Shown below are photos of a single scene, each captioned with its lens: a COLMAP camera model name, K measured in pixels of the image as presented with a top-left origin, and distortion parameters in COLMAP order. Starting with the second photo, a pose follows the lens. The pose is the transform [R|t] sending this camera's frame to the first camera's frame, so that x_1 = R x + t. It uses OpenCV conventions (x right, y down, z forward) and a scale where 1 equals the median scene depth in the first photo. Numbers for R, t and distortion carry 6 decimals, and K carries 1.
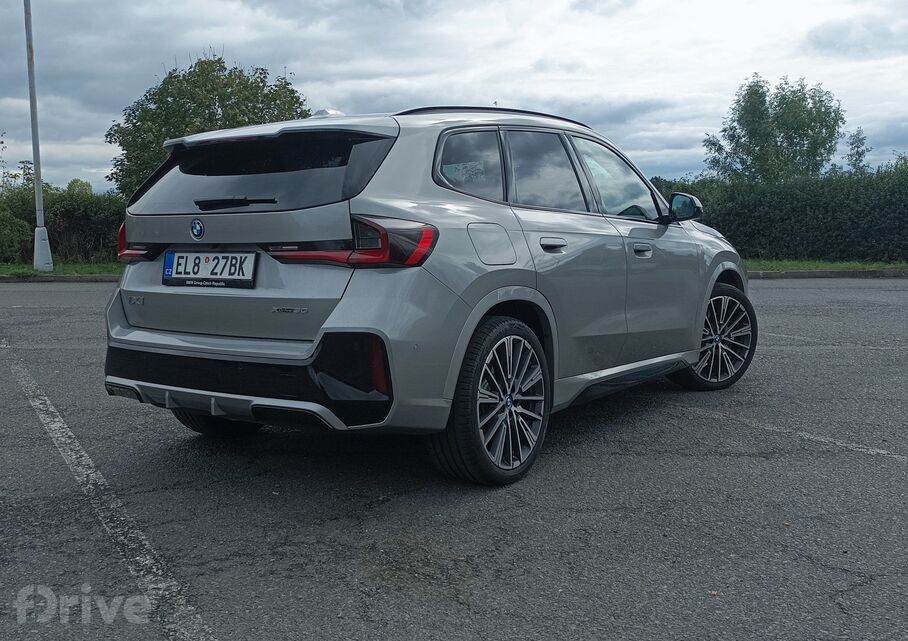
lens RADIAL K [[949.9, 0, 402.9], [0, 949.9, 306.5], [0, 0, 1]] dist [0.036340, 0.000000]
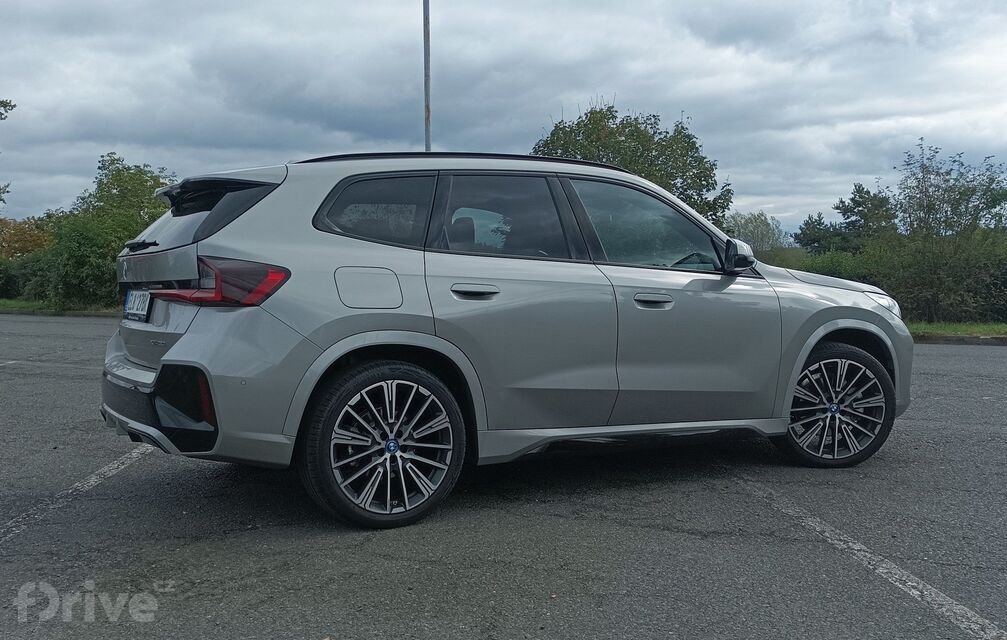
lens RADIAL K [[988.5, 0, 504.0], [0, 988.5, 322.1], [0, 0, 1]] dist [0.022349, 0.000000]
pose [[0.926470, 0.034229, -0.374809, 0.601739], [-0.049087, 0.998339, -0.030163, -0.004454], [0.373154, 0.046343, 0.926611, 0.075967]]
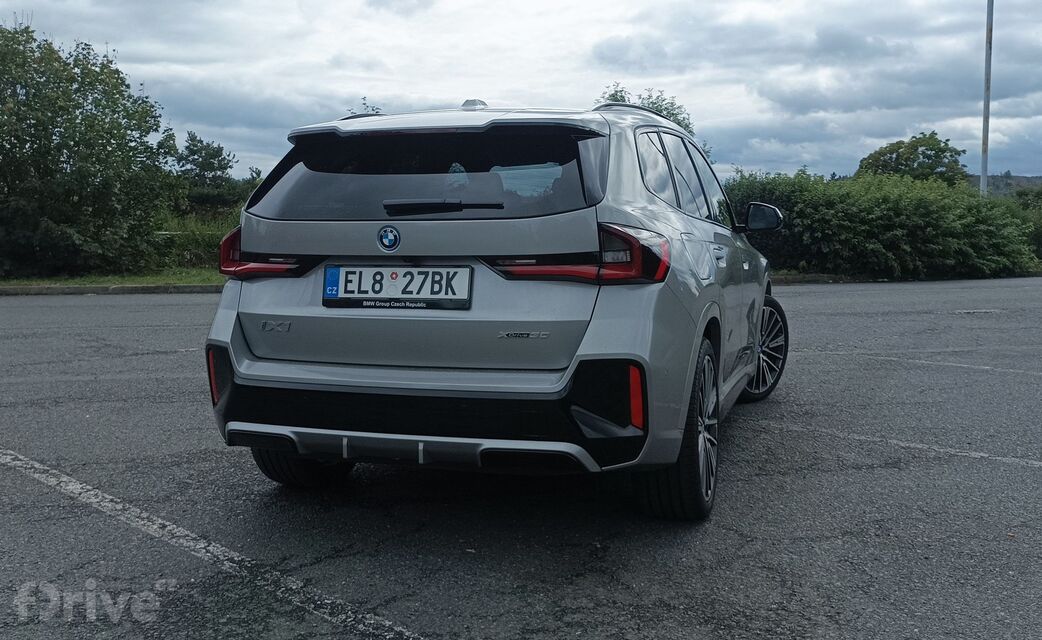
lens RADIAL K [[994.7, 0, 521.9], [0, 994.7, 322.9], [0, 0, 1]] dist [0.041183, 0.000000]
pose [[0.947671, -0.020720, 0.318575, -0.357584], [0.018475, 0.999779, 0.010068, -0.014115], [-0.318713, -0.003655, 0.947844, 0.140691]]
